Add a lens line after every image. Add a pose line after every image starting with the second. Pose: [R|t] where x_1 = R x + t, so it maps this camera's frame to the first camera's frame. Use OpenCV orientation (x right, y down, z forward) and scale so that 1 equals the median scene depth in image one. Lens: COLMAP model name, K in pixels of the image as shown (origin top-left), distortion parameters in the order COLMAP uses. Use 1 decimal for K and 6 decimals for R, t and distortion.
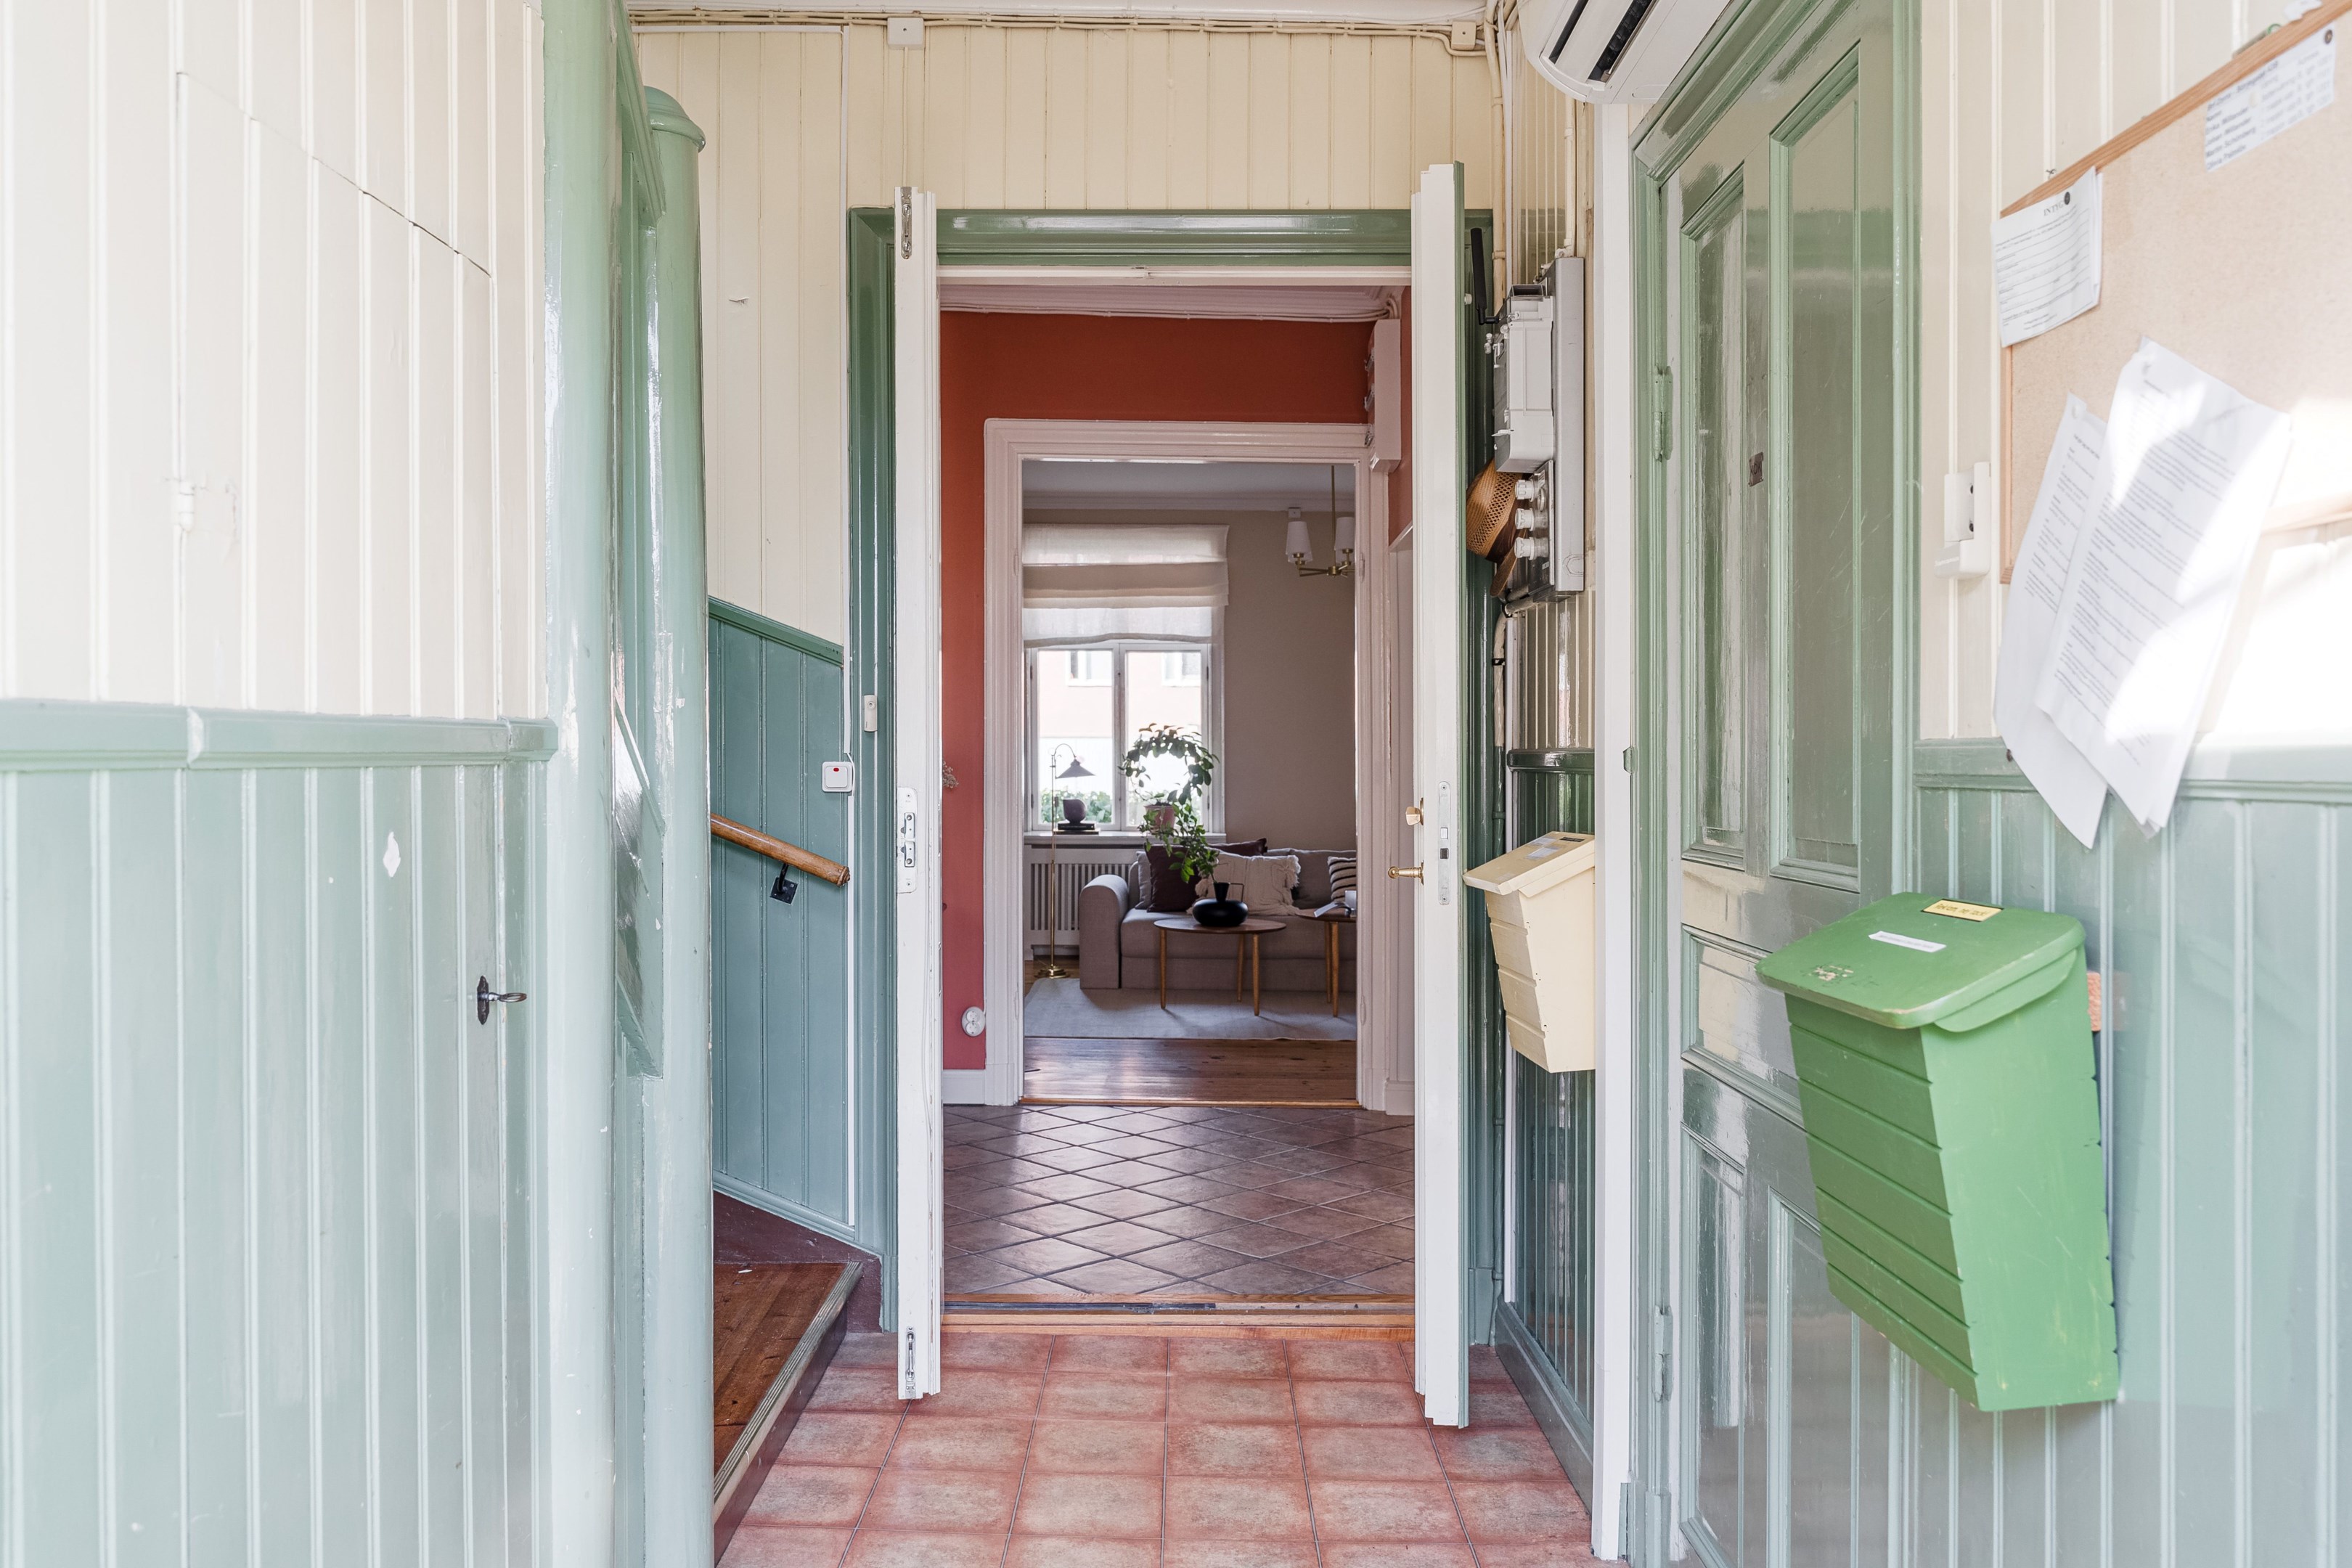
lens RADIAL K [[1788.1, 0, 1170.9], [0, 1788.1, 780.2], [0, 0, 1]] dist [0.001952, 0.000057]
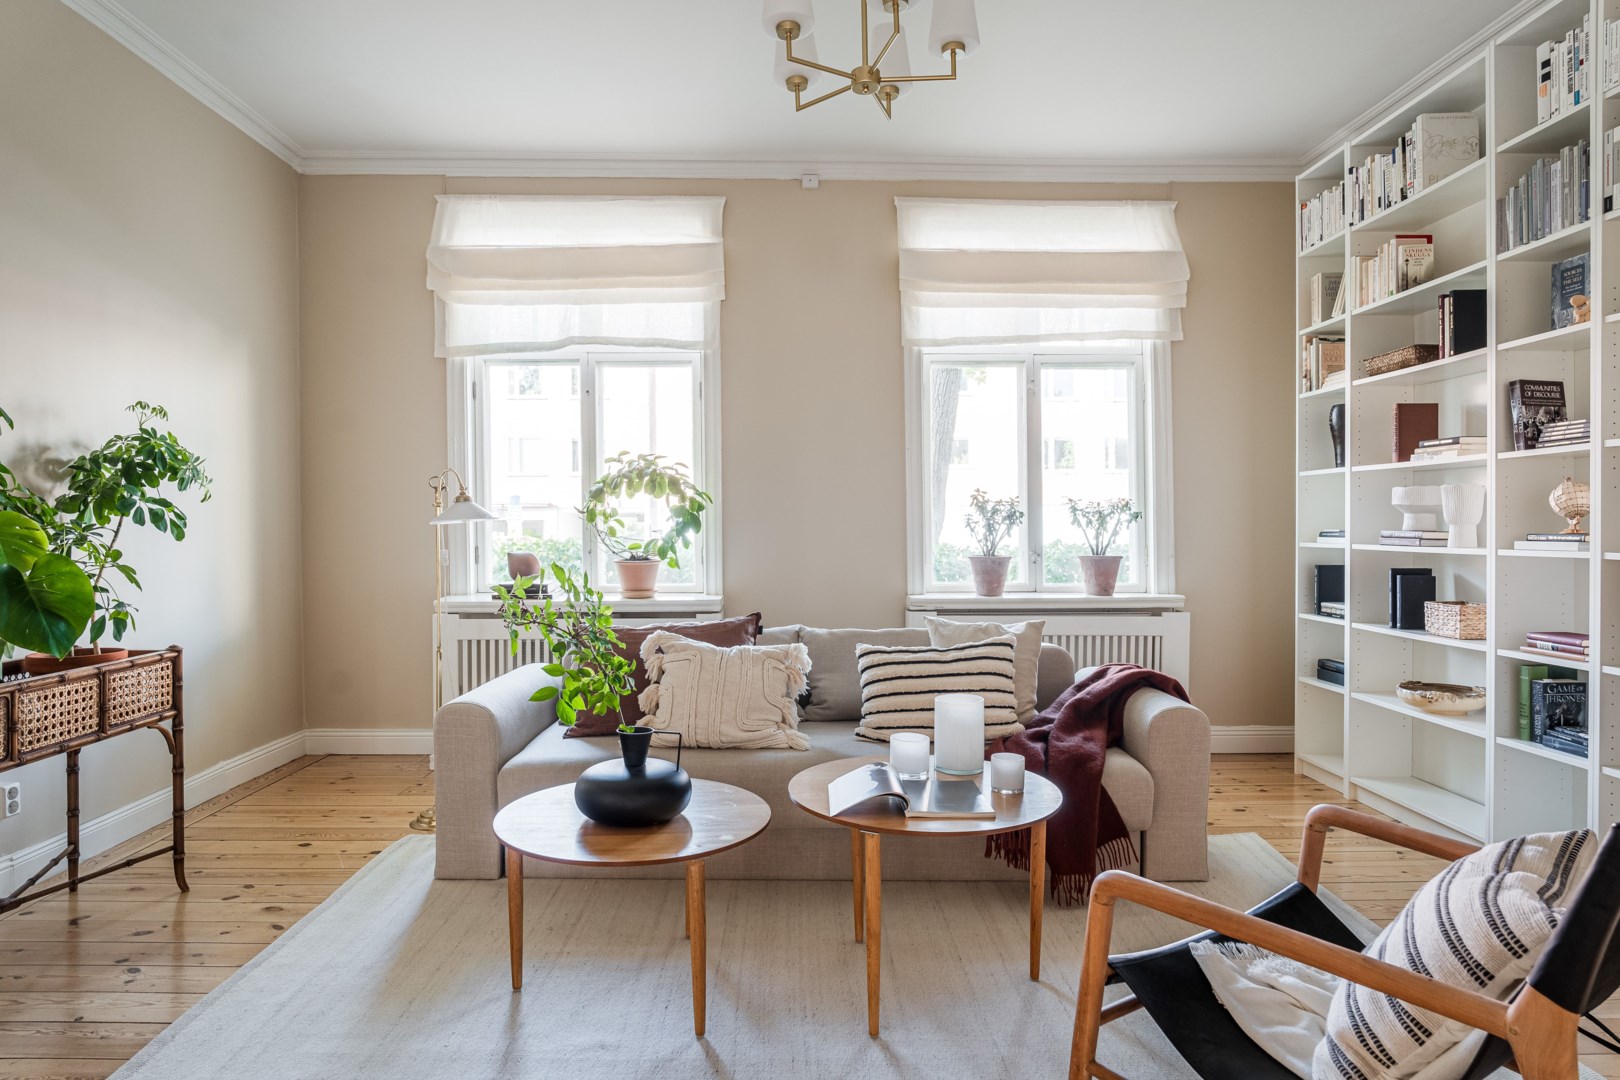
lens RADIAL K [[945.7, 0, 791.8], [0, 945.7, 535.7], [0, 0, 1]] dist [-0.017115, 0.004148]
pose [[0.999808, -0.004694, 0.019043, 0.053287], [0.004698, 0.999989, -0.000161, 0.004119], [-0.019042, 0.000250, 0.999819, 0.601943]]
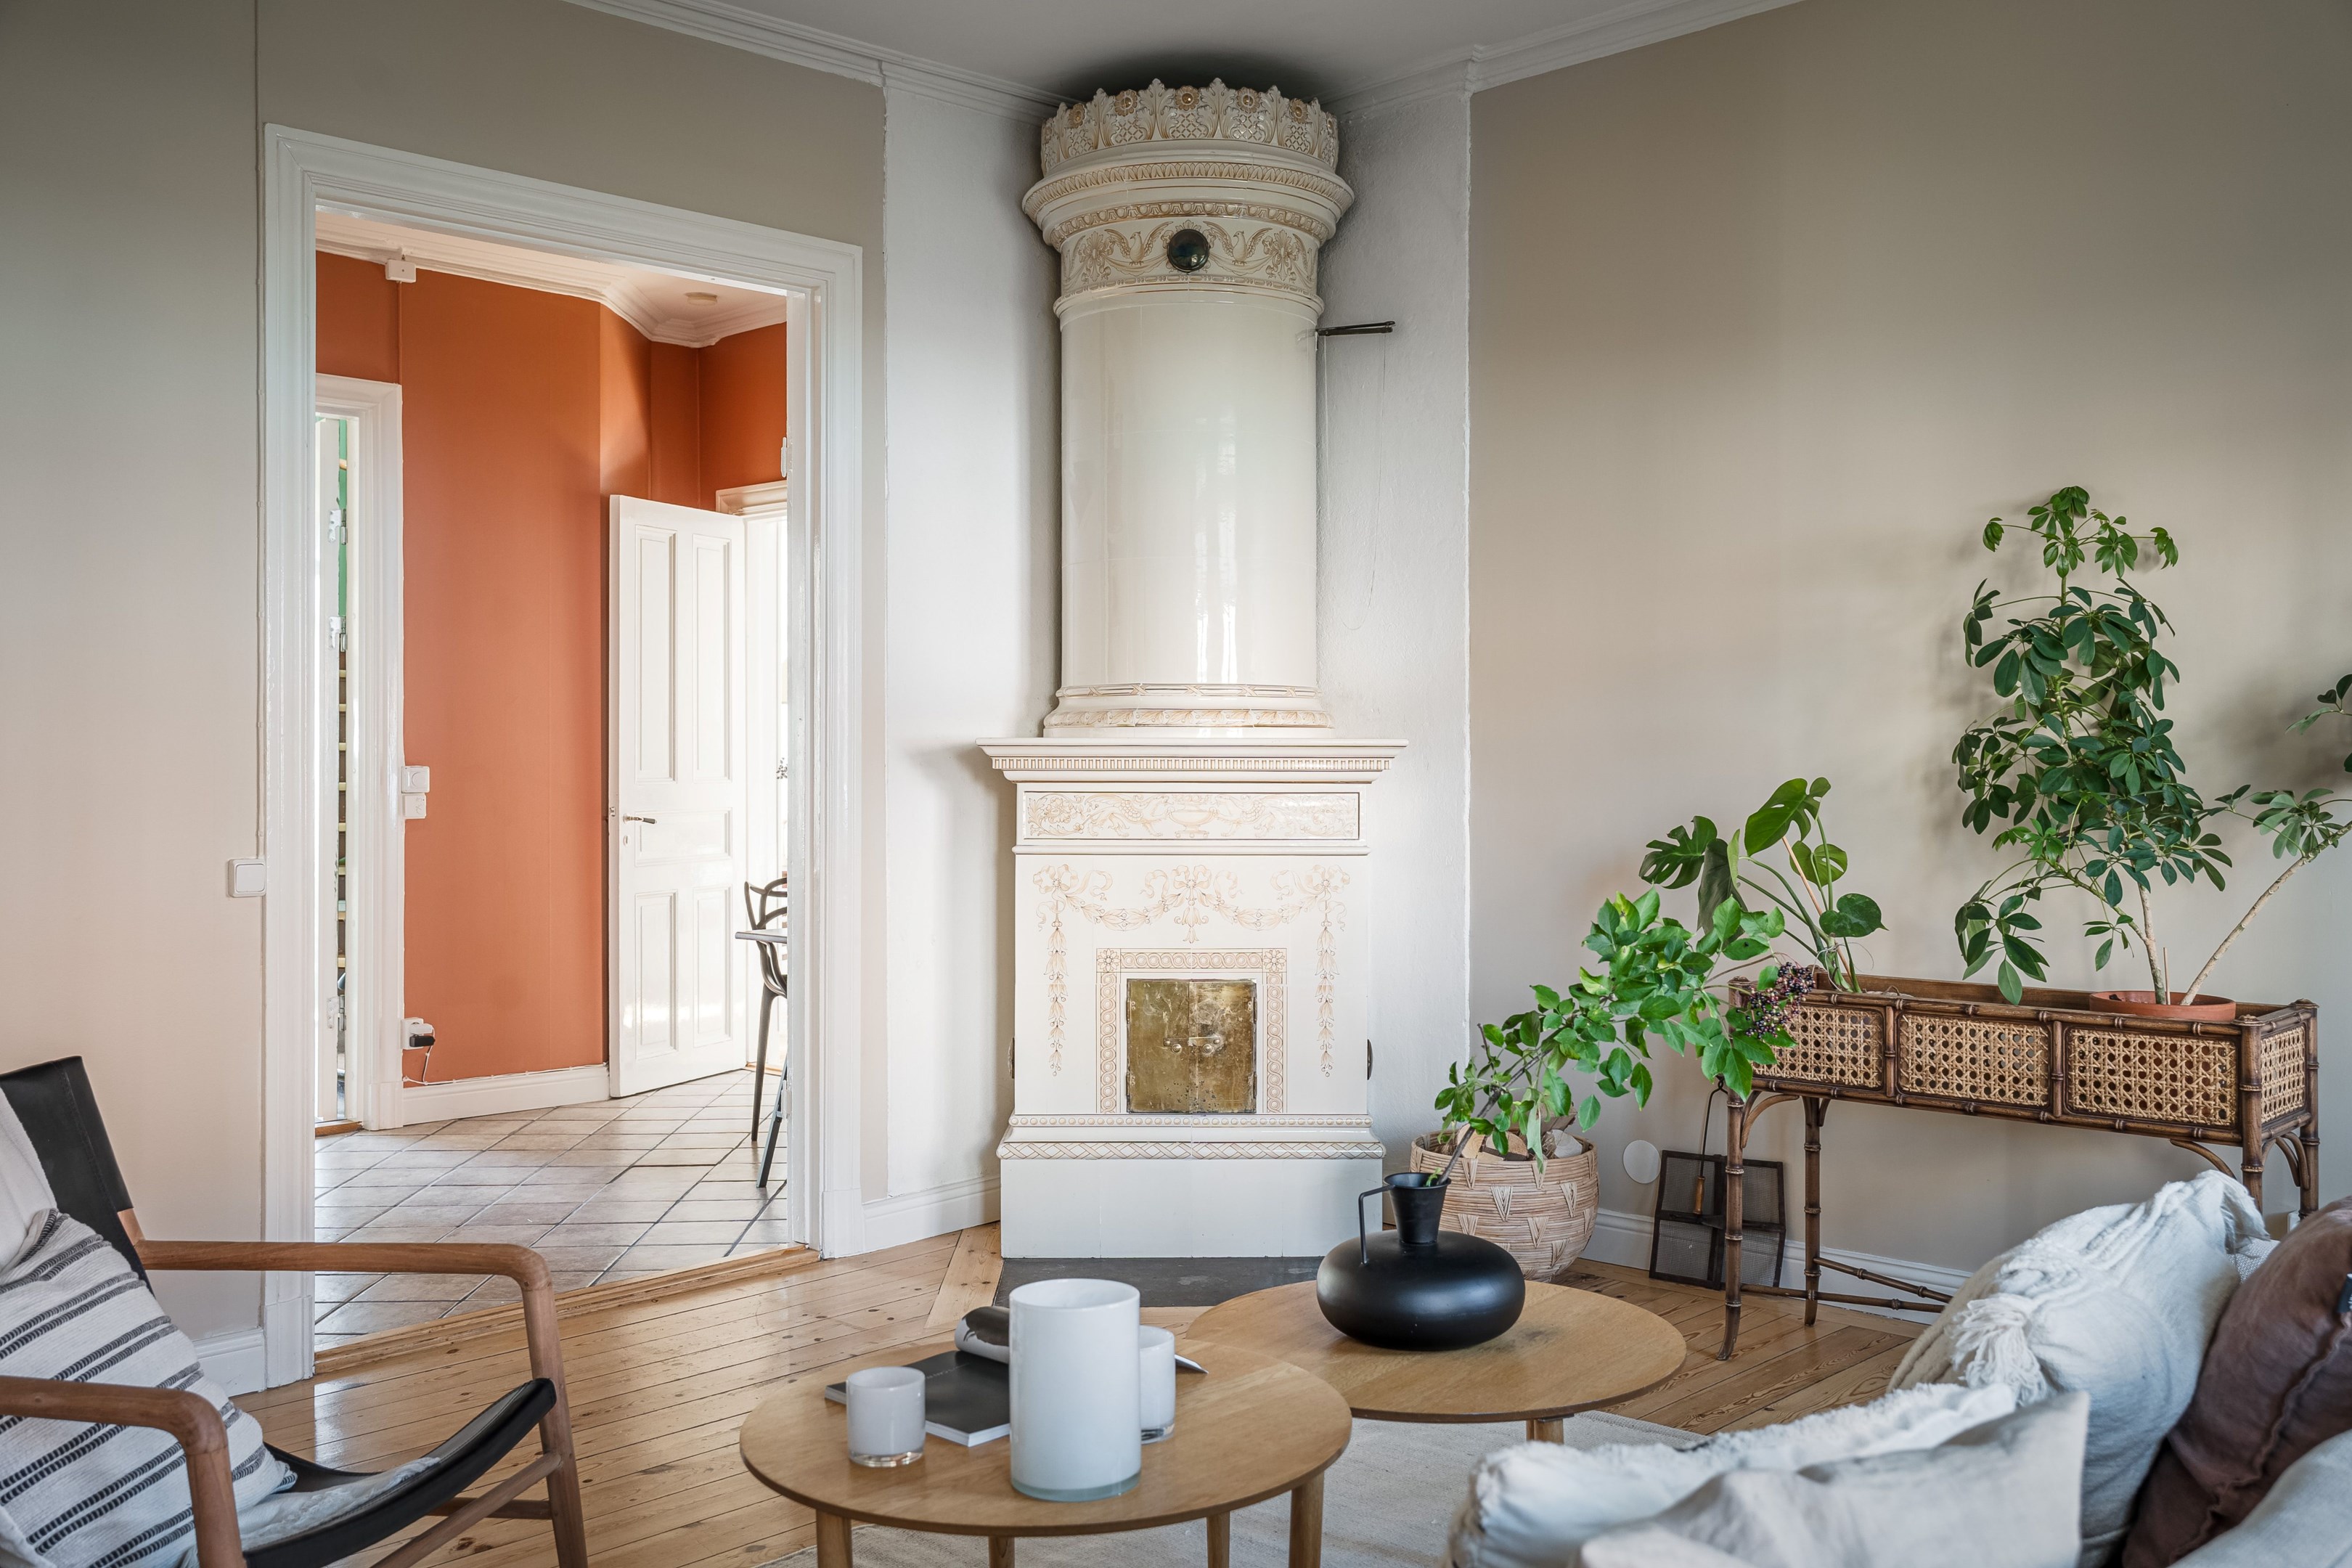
lens RADIAL K [[2103.2, 0, 1173.8], [0, 2103.2, 781.1], [0, 0, 1]] dist [0.000285, -0.007502]
pose [[-0.684626, 0.004672, -0.728879, 0.279407], [-0.008446, 0.999861, 0.014342, -0.007960], [0.728845, 0.015975, -0.684492, 1.061226]]
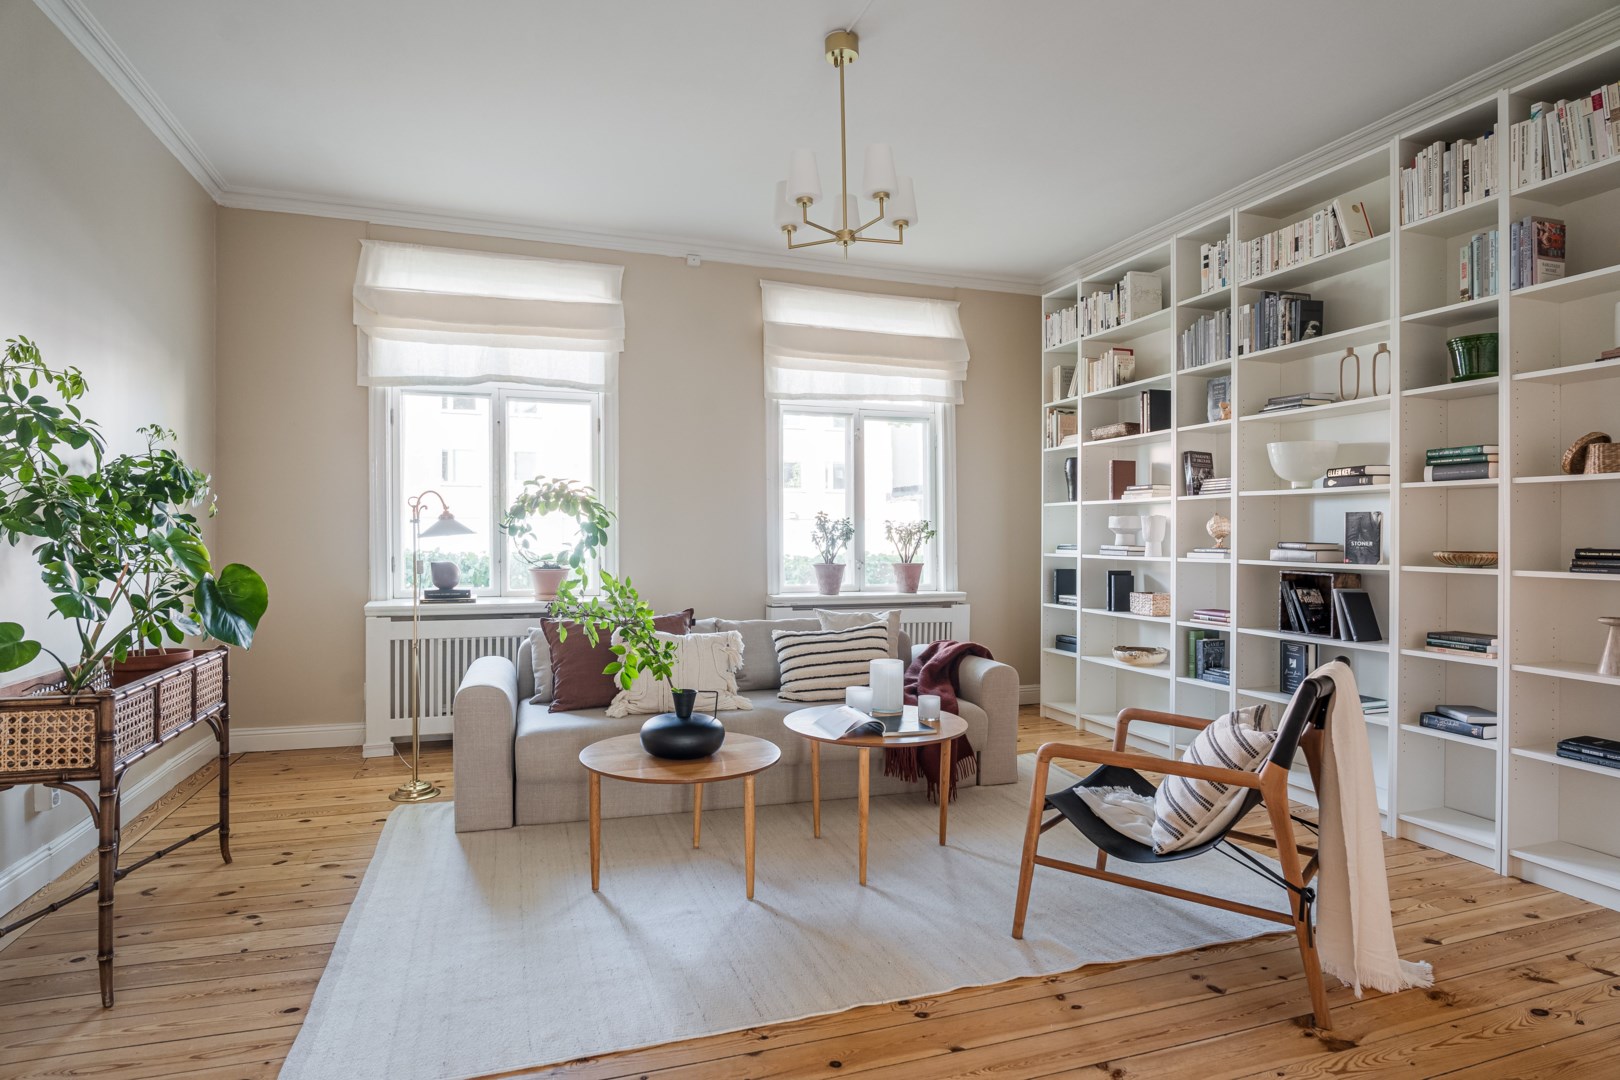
lens RADIAL K [[880.6, 0, 806.7], [0, 880.6, 541.0], [0, 0, 1]] dist [-0.027719, 0.007433]
pose [[0.943787, -0.000752, 0.330554, -0.029538], [0.002353, 0.999987, -0.004444, 0.002713], [-0.330547, 0.004972, 0.943777, 0.547917]]
